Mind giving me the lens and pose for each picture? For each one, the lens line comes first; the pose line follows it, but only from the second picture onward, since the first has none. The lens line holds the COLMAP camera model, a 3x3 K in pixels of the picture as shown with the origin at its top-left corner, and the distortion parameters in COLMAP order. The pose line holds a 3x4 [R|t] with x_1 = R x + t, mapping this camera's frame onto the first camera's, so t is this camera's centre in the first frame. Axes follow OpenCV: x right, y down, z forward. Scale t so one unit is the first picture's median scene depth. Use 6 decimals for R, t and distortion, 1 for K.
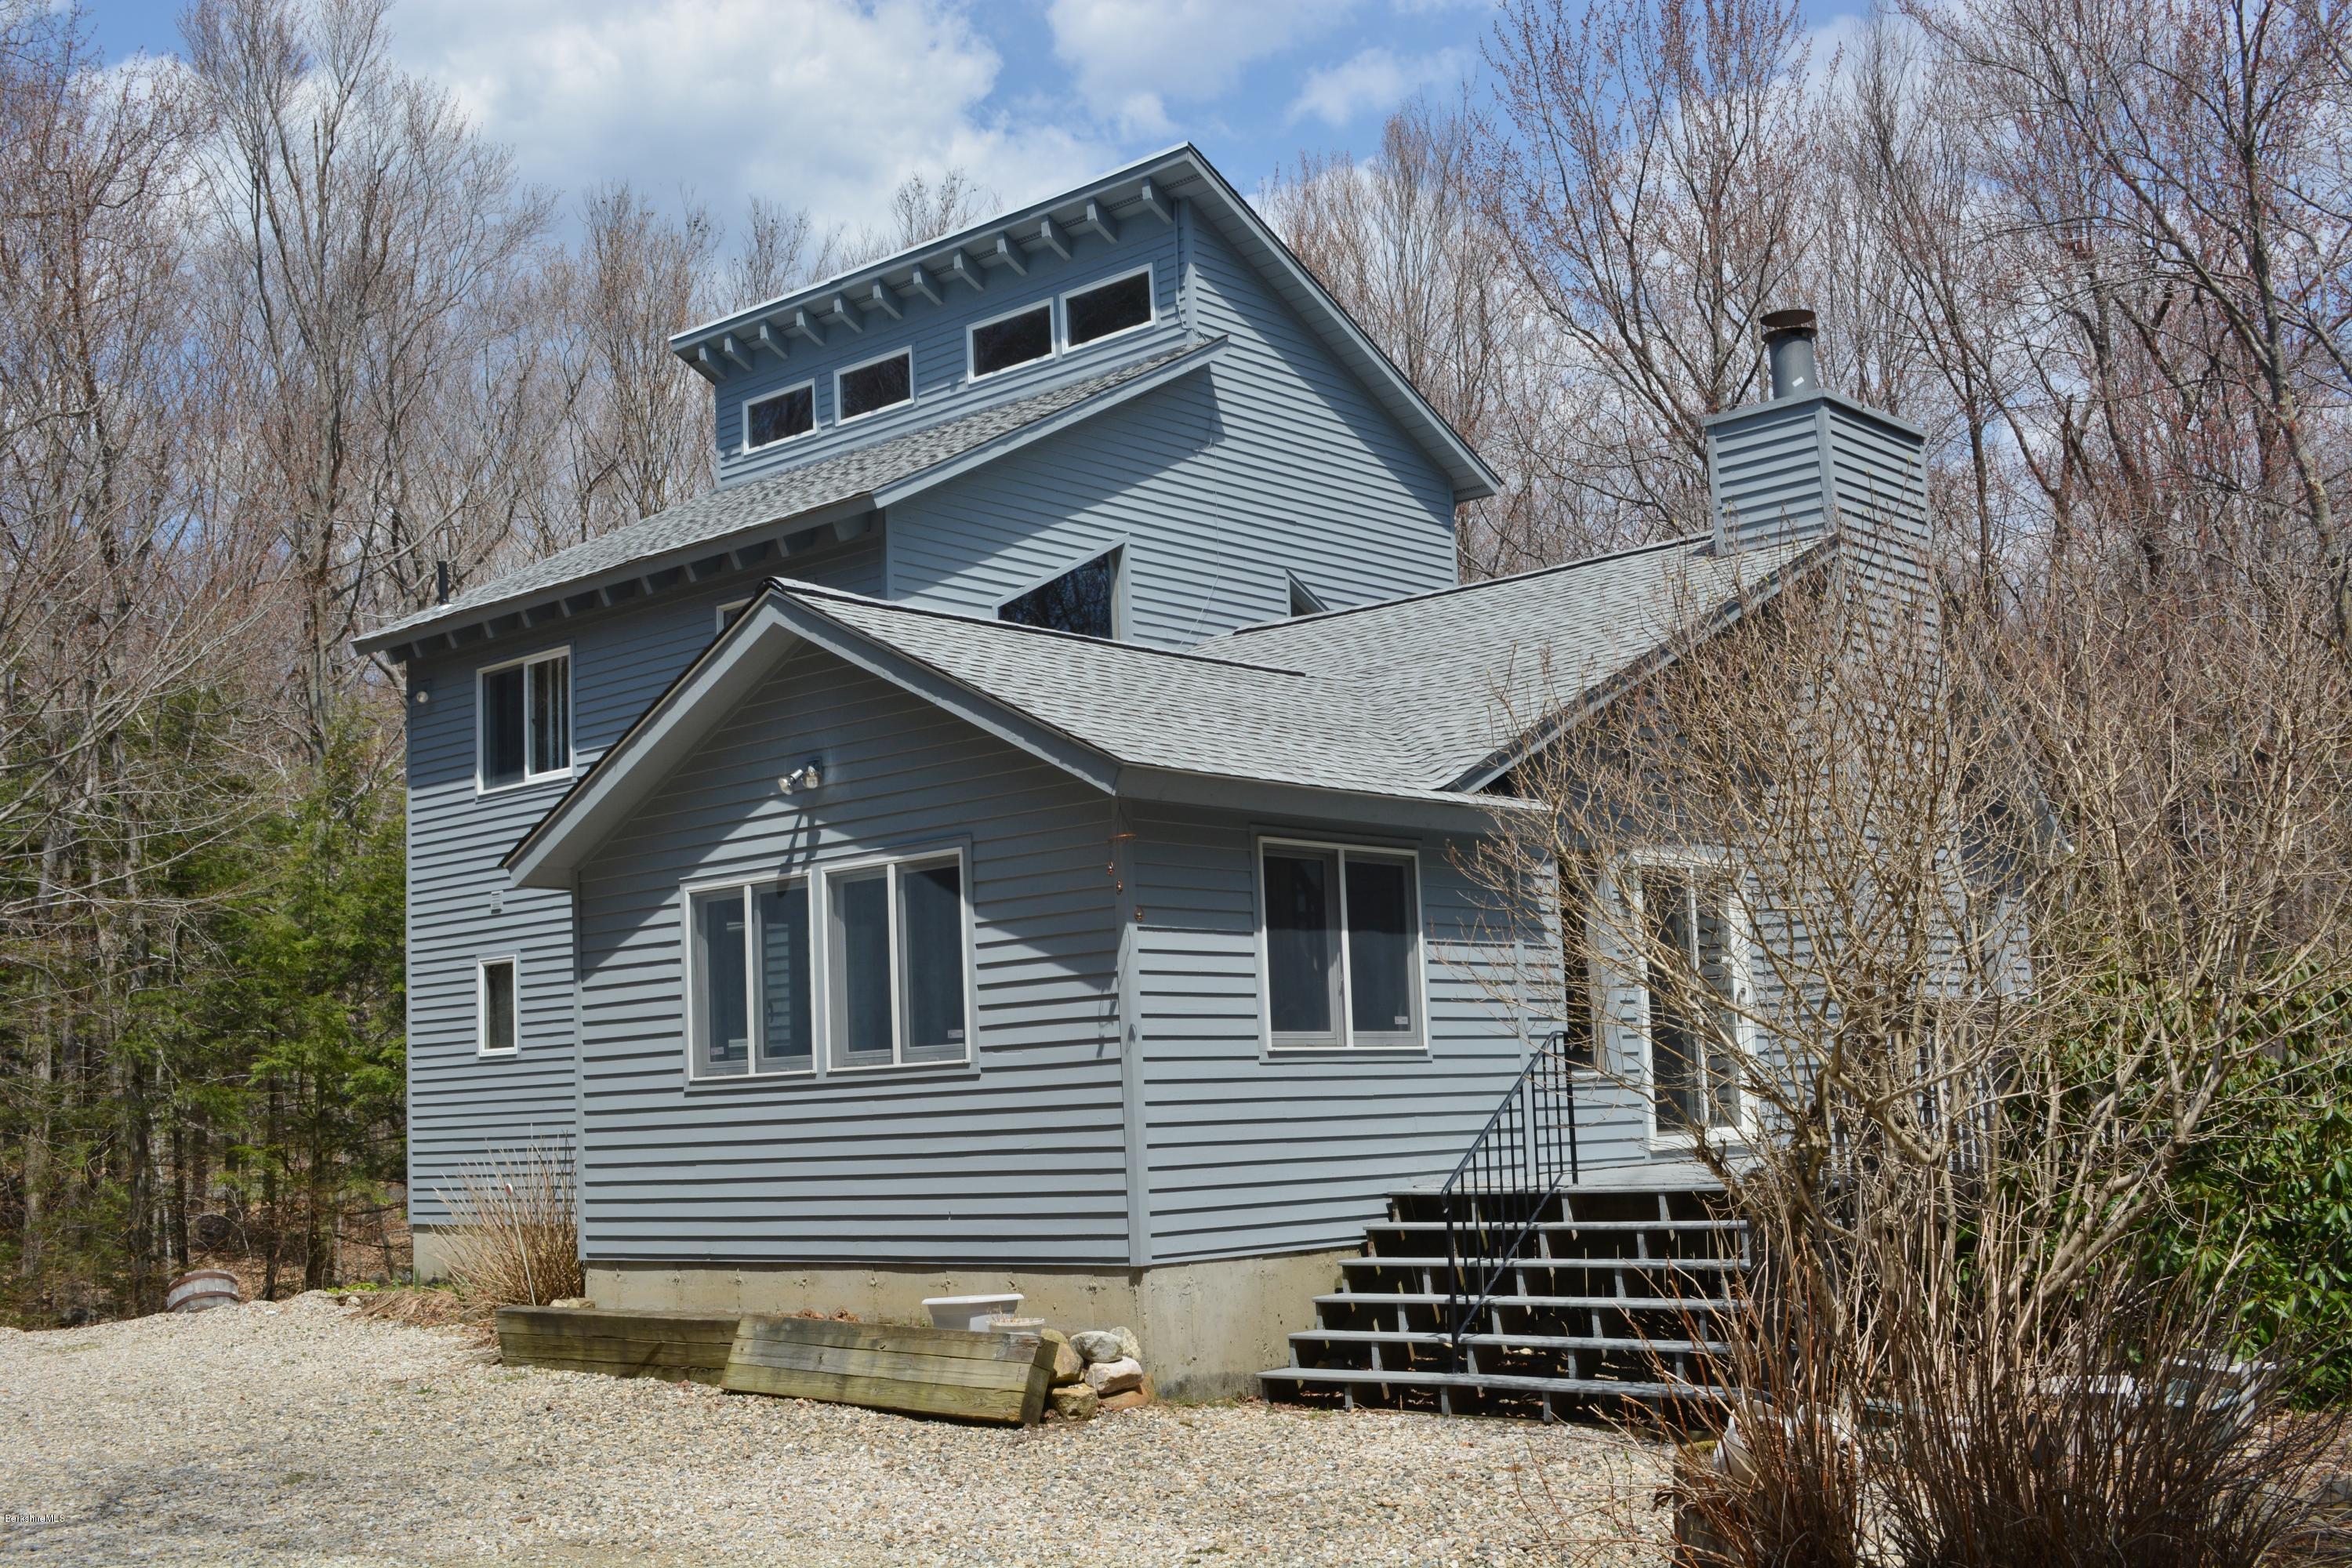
lens RADIAL K [[2535.2, 0, 1173.0], [0, 2535.2, 777.1], [0, 0, 1]] dist [-0.059034, 0.000000]
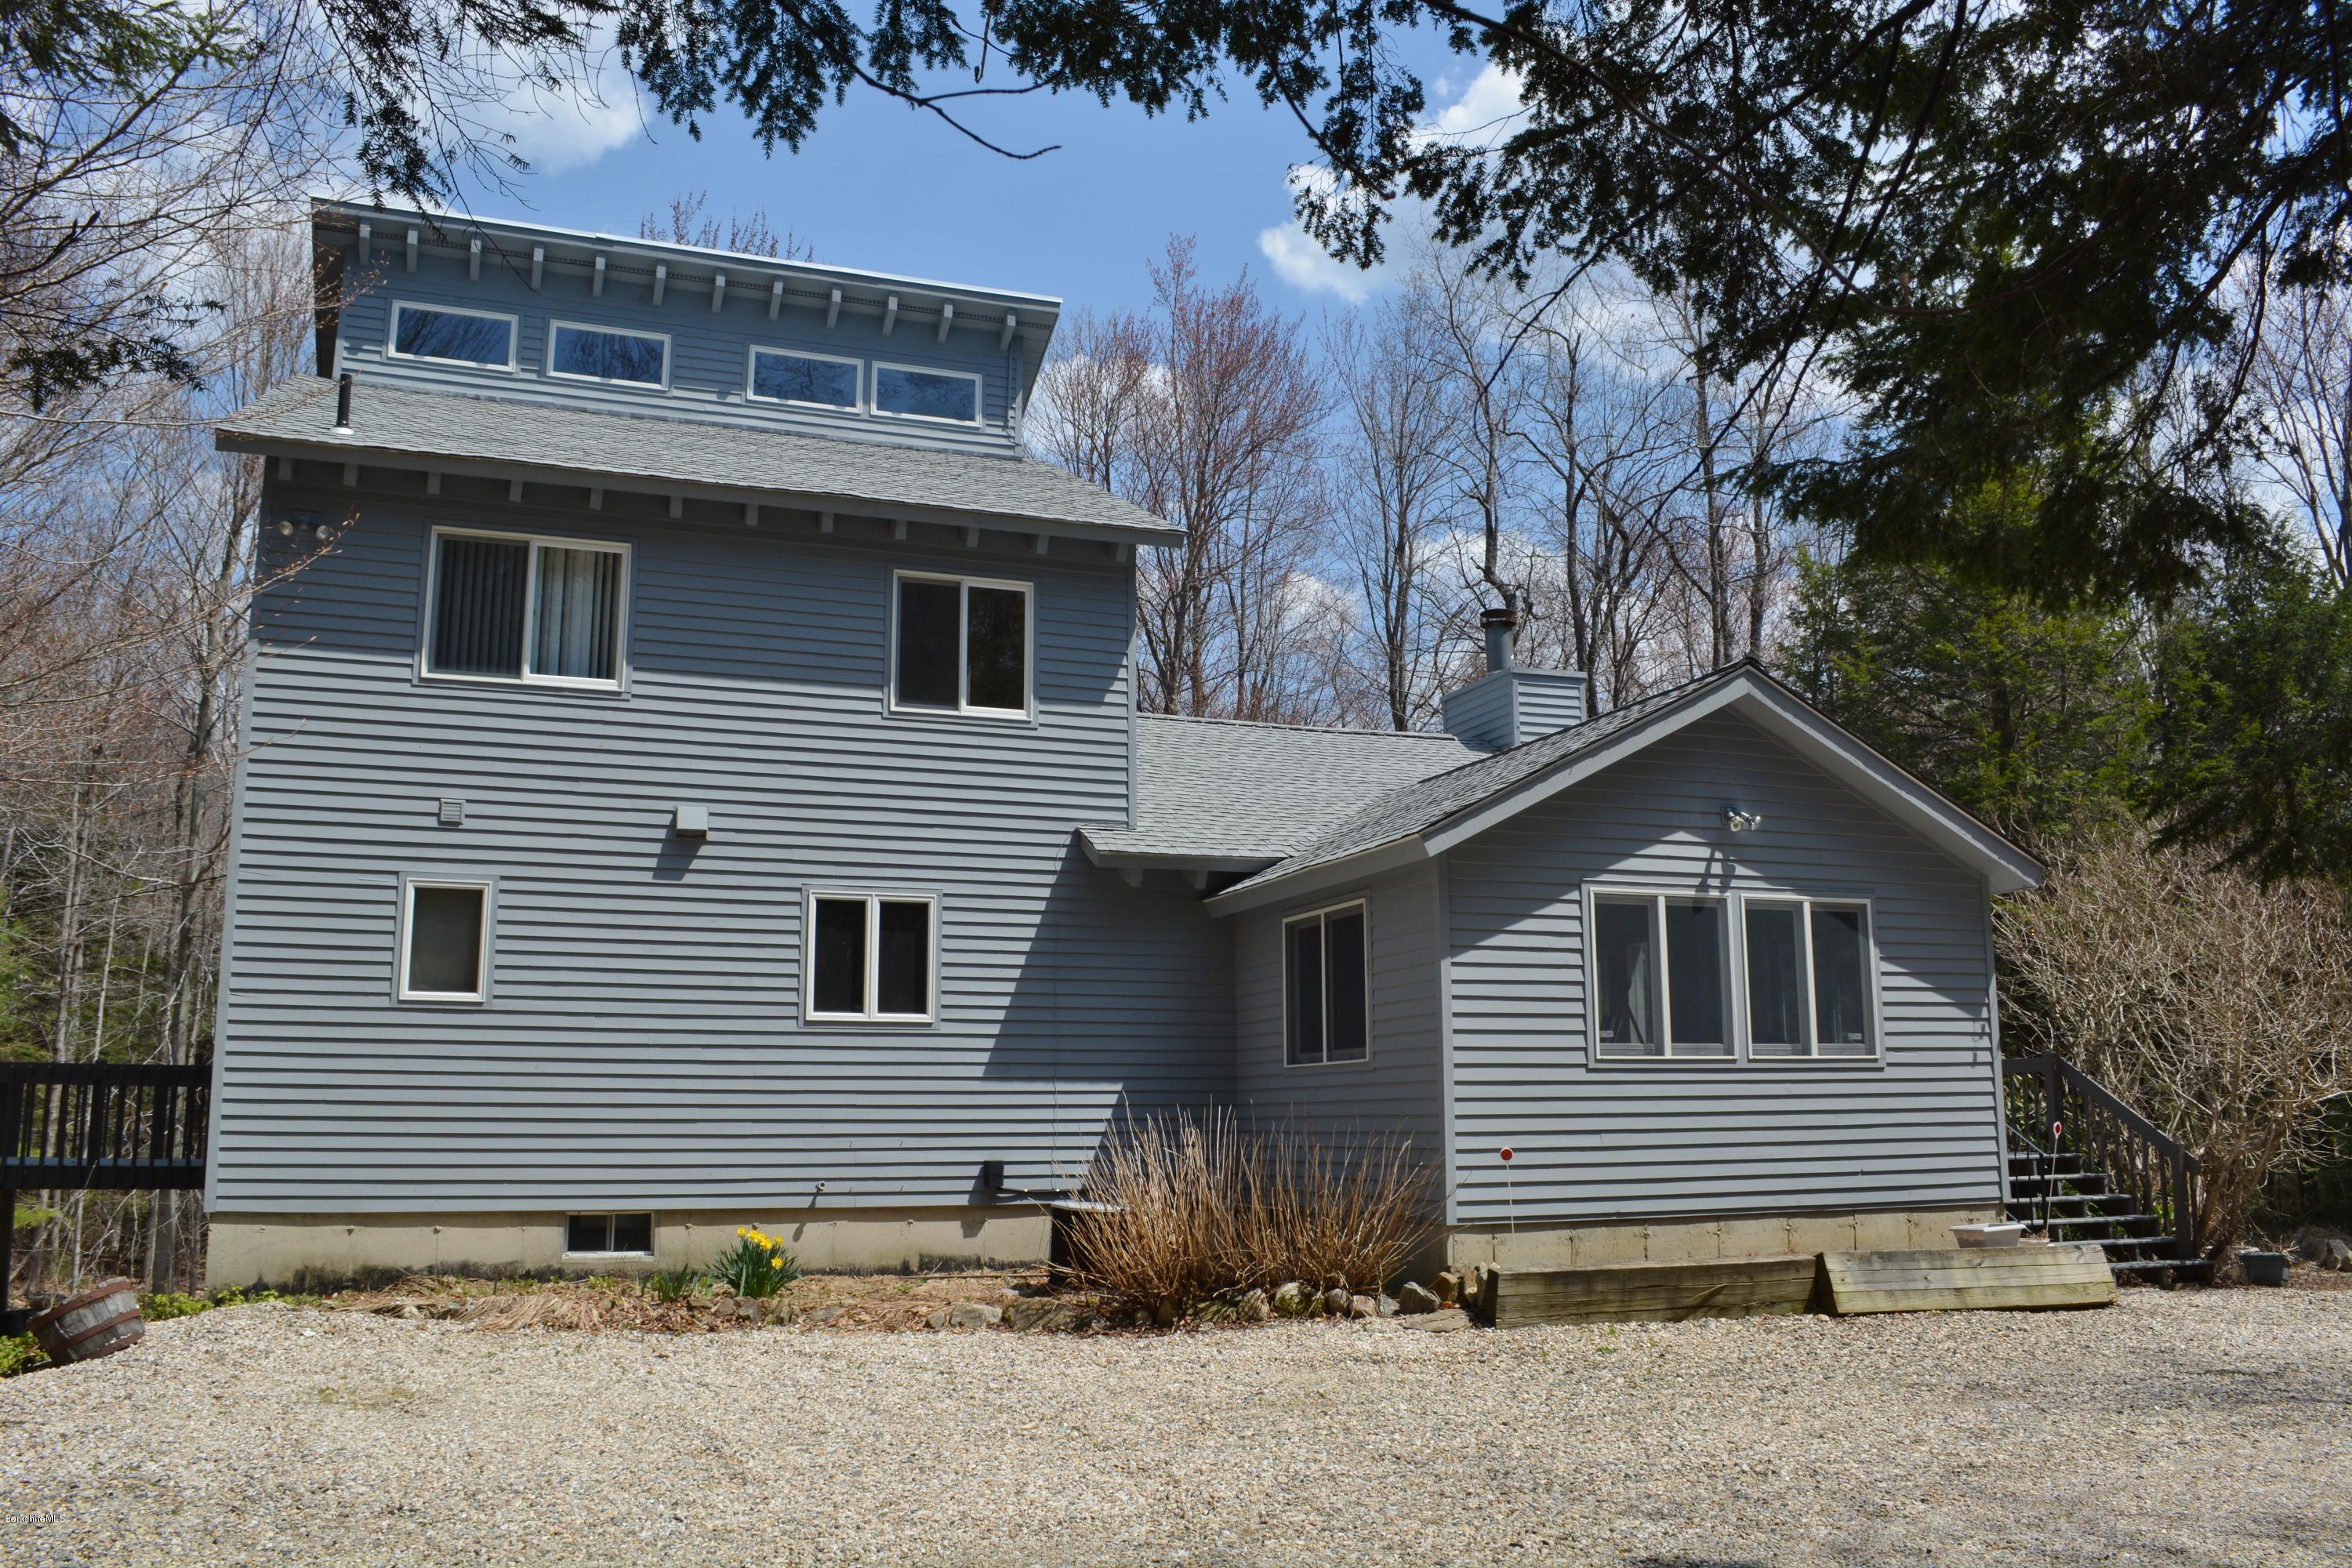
lens RADIAL K [[1843.9, 0, 1174.2], [0, 1843.9, 792.4], [0, 0, 1]] dist [-0.084170, 0.007847]
pose [[0.469238, 0.194468, 0.861393, -1.039769], [-0.132538, 0.979911, -0.149025, 0.155587], [-0.873069, -0.044239, 0.485586, 0.798945]]
